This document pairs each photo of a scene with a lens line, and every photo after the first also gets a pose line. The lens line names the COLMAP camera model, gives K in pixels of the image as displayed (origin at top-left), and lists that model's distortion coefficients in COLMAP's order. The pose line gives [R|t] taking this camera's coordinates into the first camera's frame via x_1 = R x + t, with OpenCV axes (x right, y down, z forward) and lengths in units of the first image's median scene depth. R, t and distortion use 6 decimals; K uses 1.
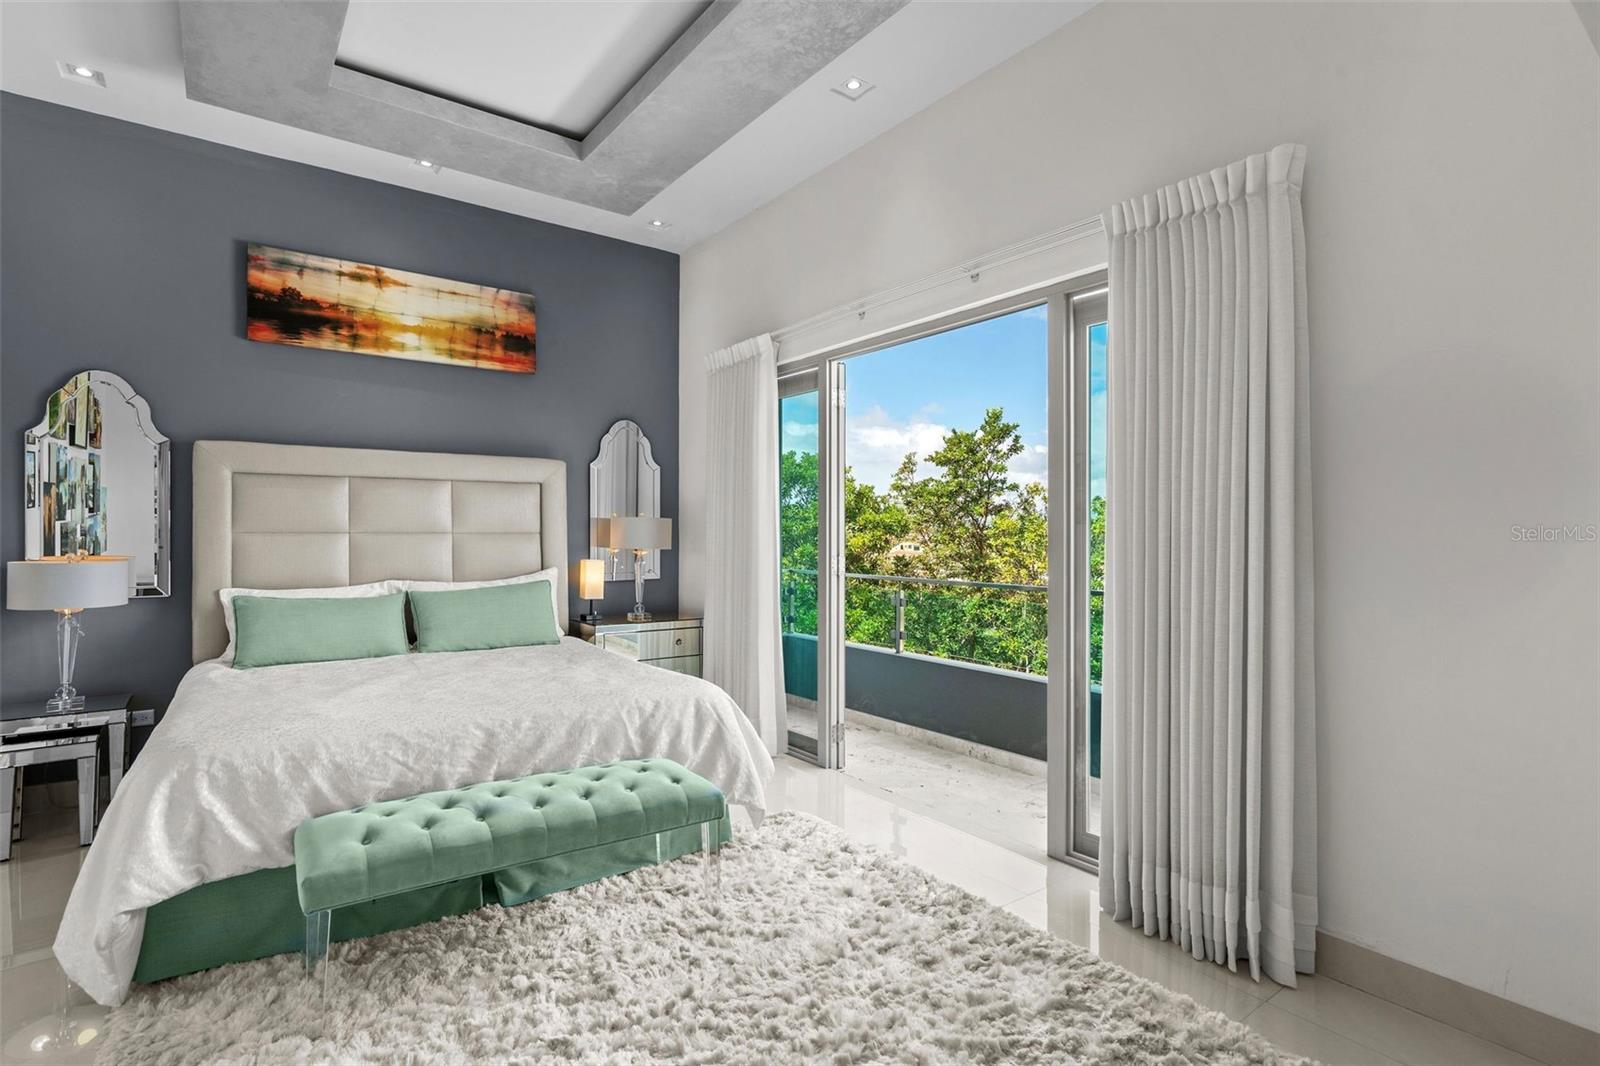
lens RADIAL K [[757.5, 0, 756.0], [0, 757.5, 536.5], [0, 0, 1]] dist [0.000700, 0.001157]
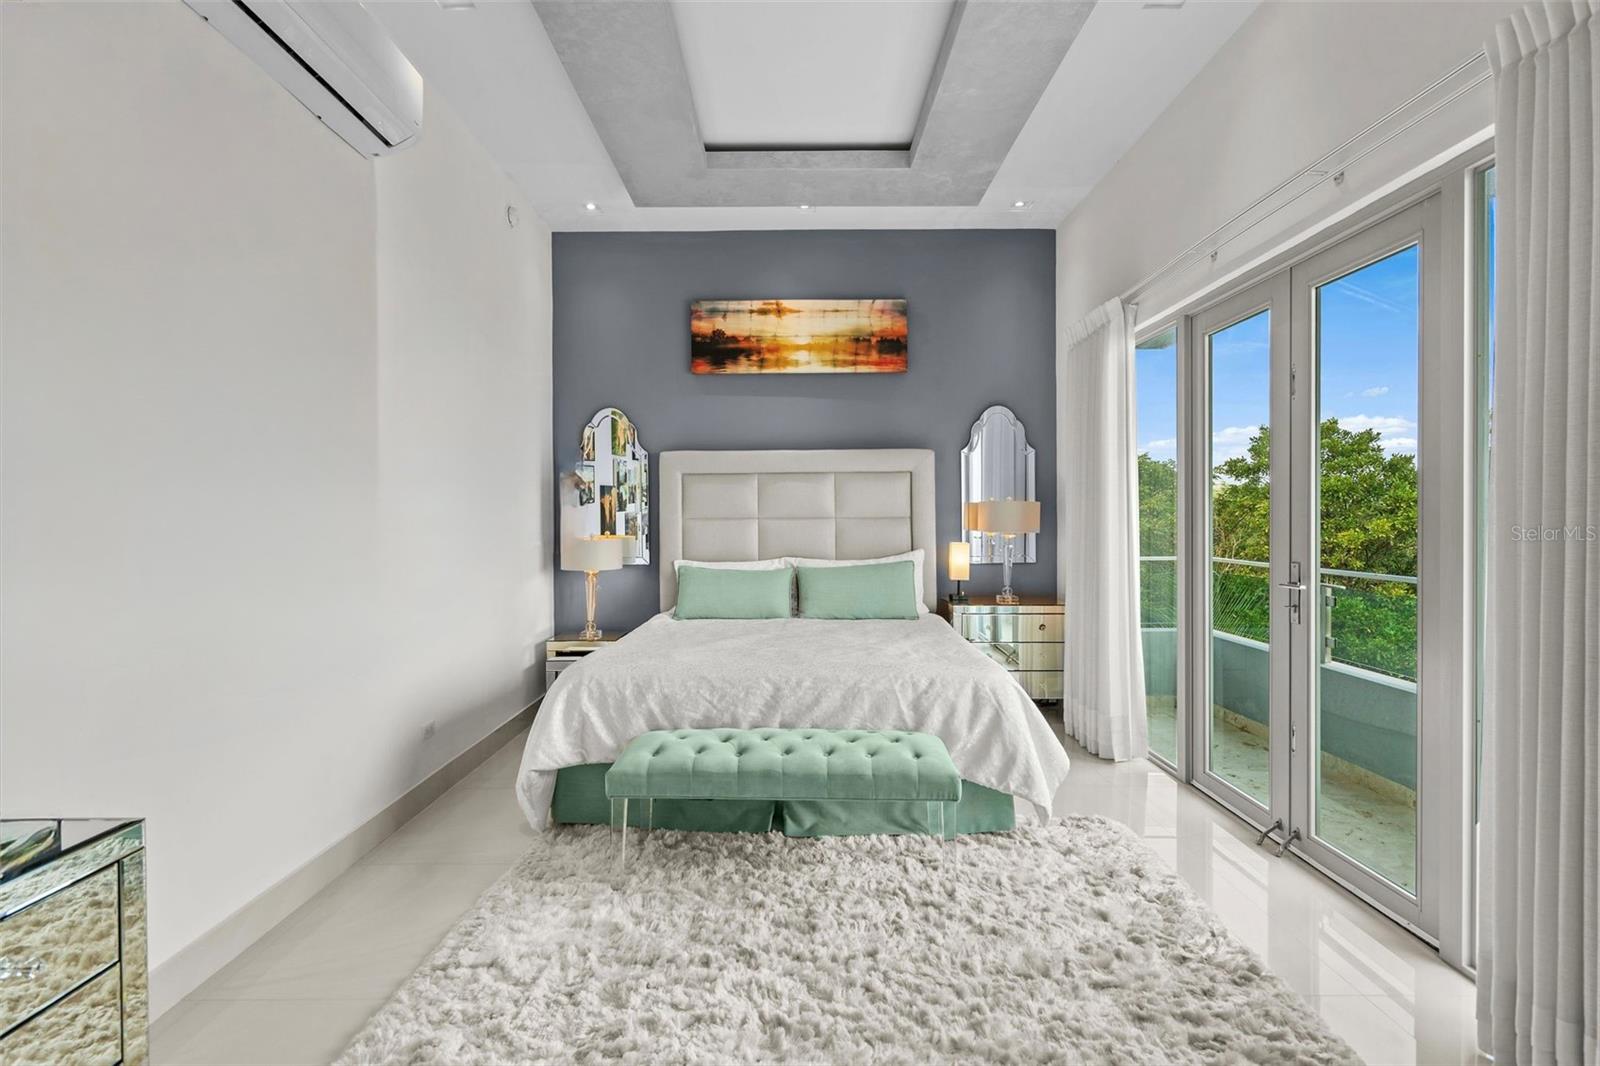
lens RADIAL K [[719.1, 0, 800.0], [0, 719.1, 533.0], [0, 0, 1]] dist [-0.003840, 0.004739]
pose [[0.818810, 0.005337, -0.574040, 0.306053], [0.004321, 0.999871, 0.015459, 0.002008], [0.574049, -0.015138, 0.818681, 0.102263]]
